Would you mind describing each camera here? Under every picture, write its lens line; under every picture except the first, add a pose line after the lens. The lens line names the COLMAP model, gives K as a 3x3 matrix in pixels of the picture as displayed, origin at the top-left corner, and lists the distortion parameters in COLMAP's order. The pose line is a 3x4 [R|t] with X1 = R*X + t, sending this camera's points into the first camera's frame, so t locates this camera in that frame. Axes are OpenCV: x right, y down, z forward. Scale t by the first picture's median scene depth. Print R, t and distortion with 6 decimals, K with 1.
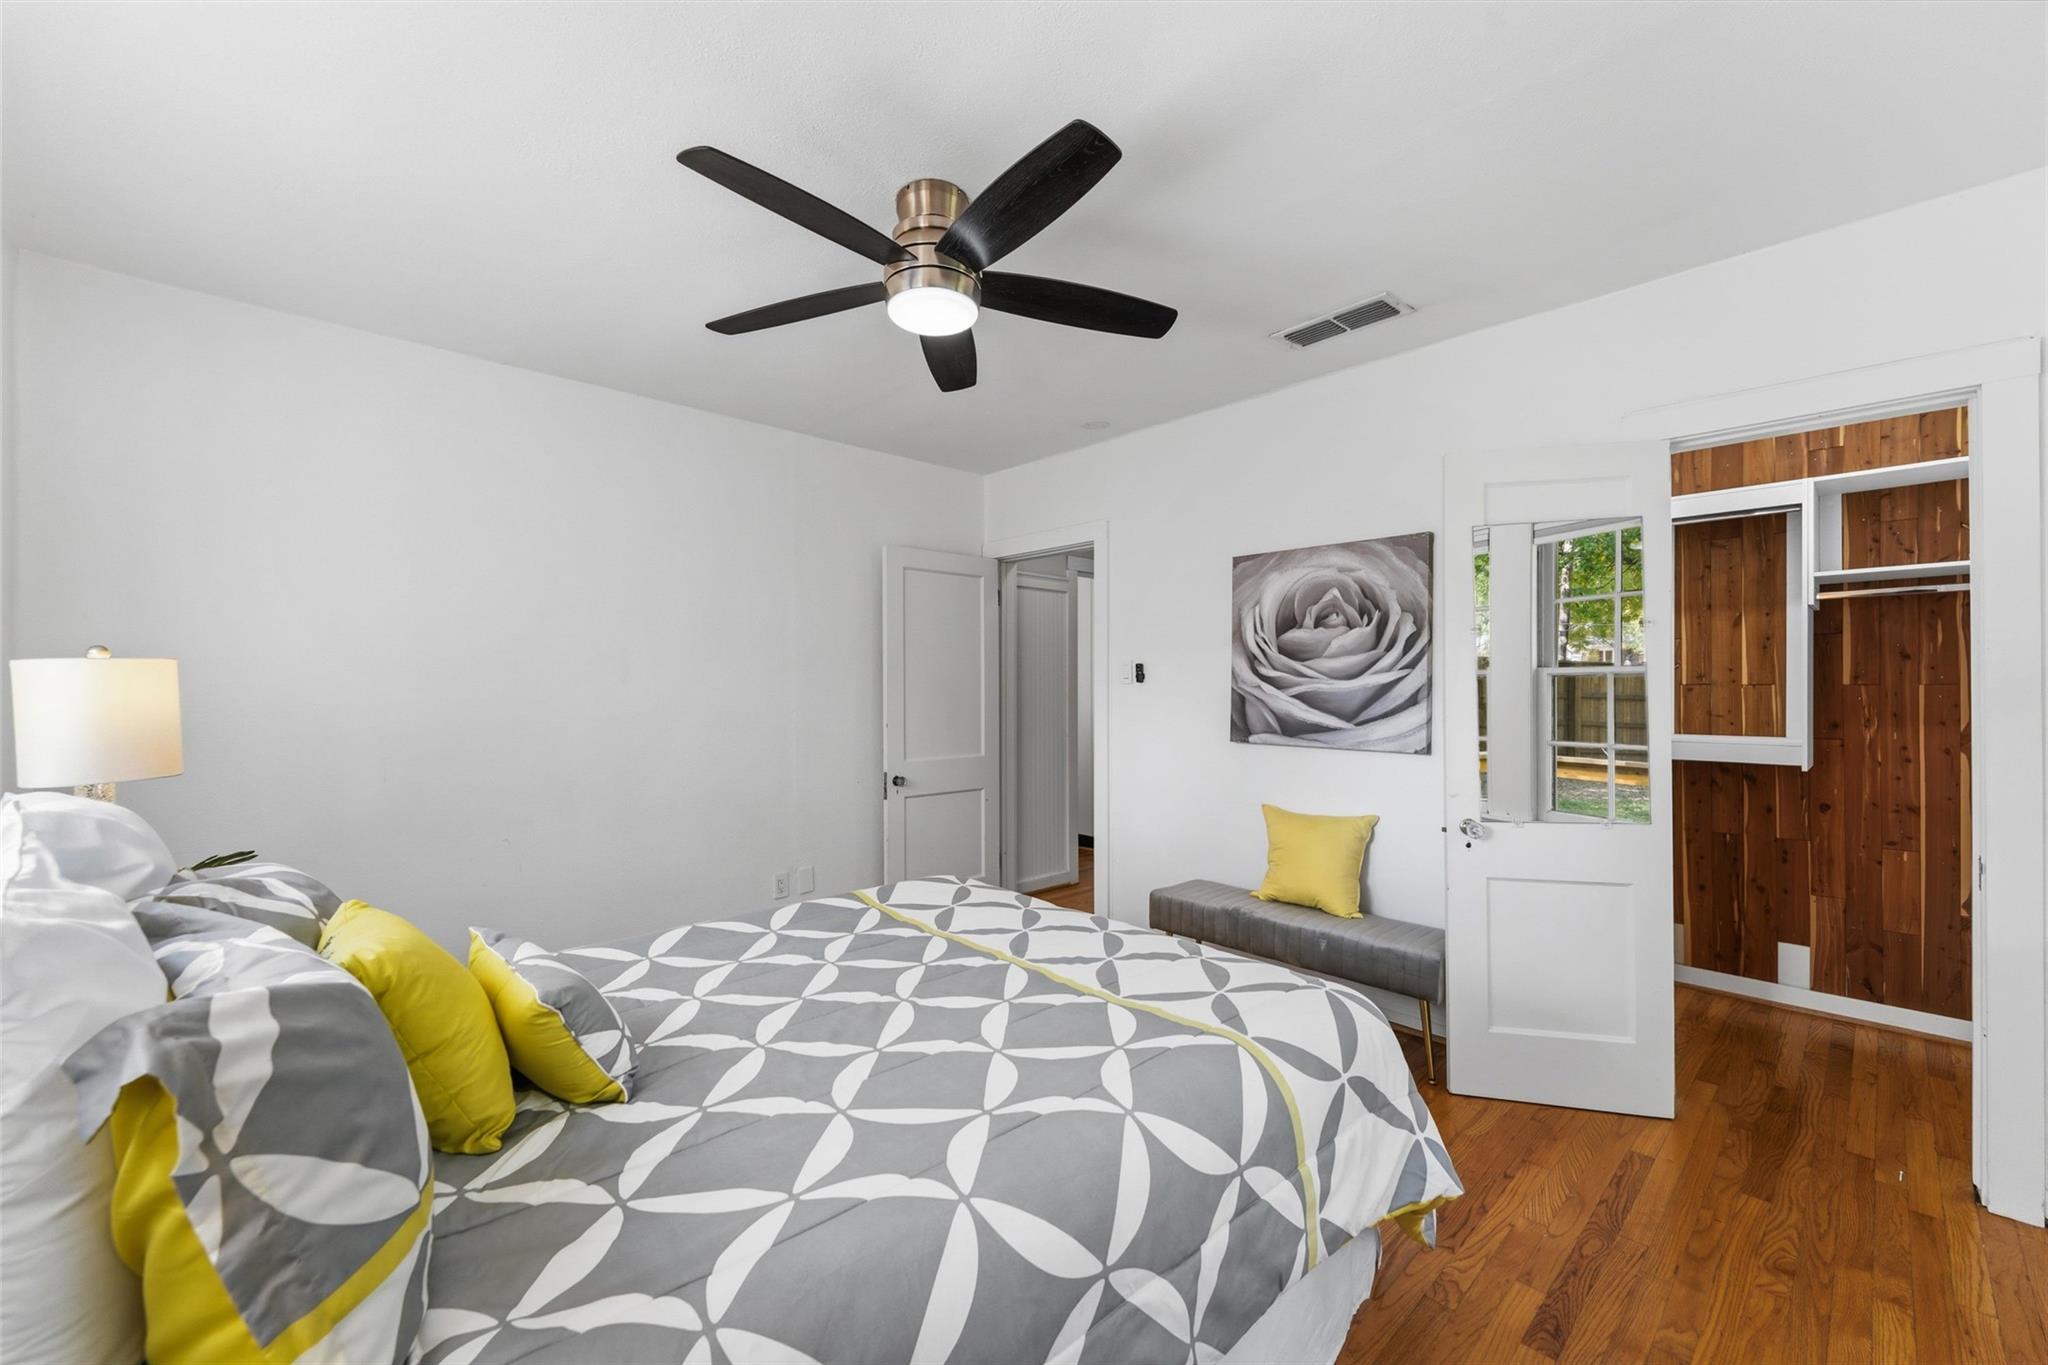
lens RADIAL K [[811.0, 0, 1021.8], [0, 811.0, 691.9], [0, 0, 1]] dist [-0.000139, -0.007206]
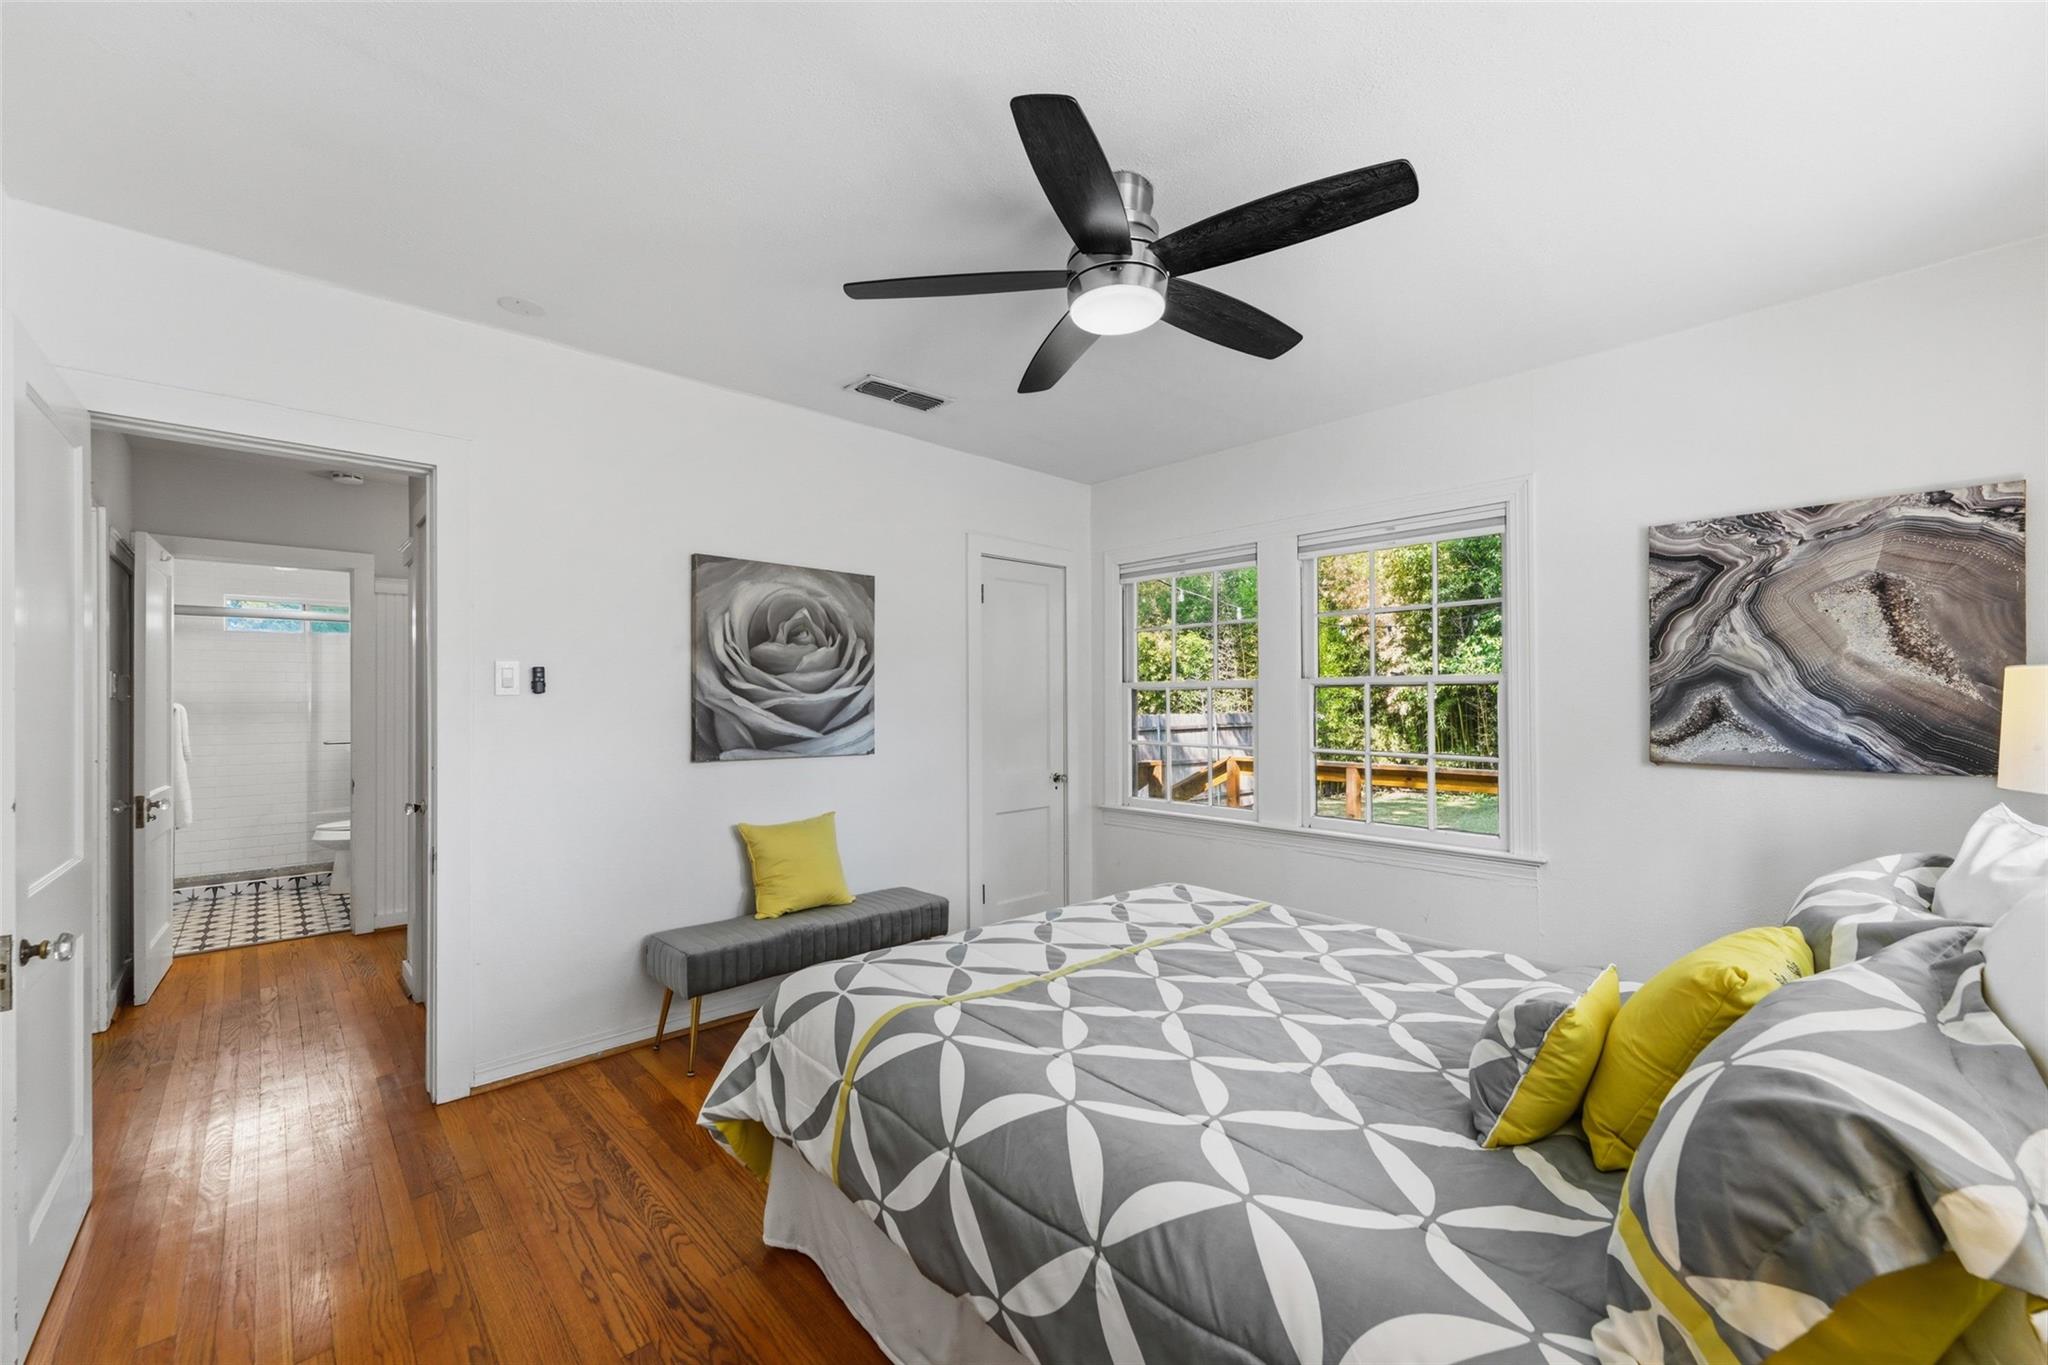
lens RADIAL K [[811.0, 0, 1021.8], [0, 811.0, 691.9], [0, 0, 1]] dist [-0.000139, -0.007206]
pose [[0.010250, 0.005140, 0.999934, -0.687060], [0.001461, 0.999986, -0.005156, -0.010715], [-0.999946, 0.001514, 0.010242, 0.699170]]
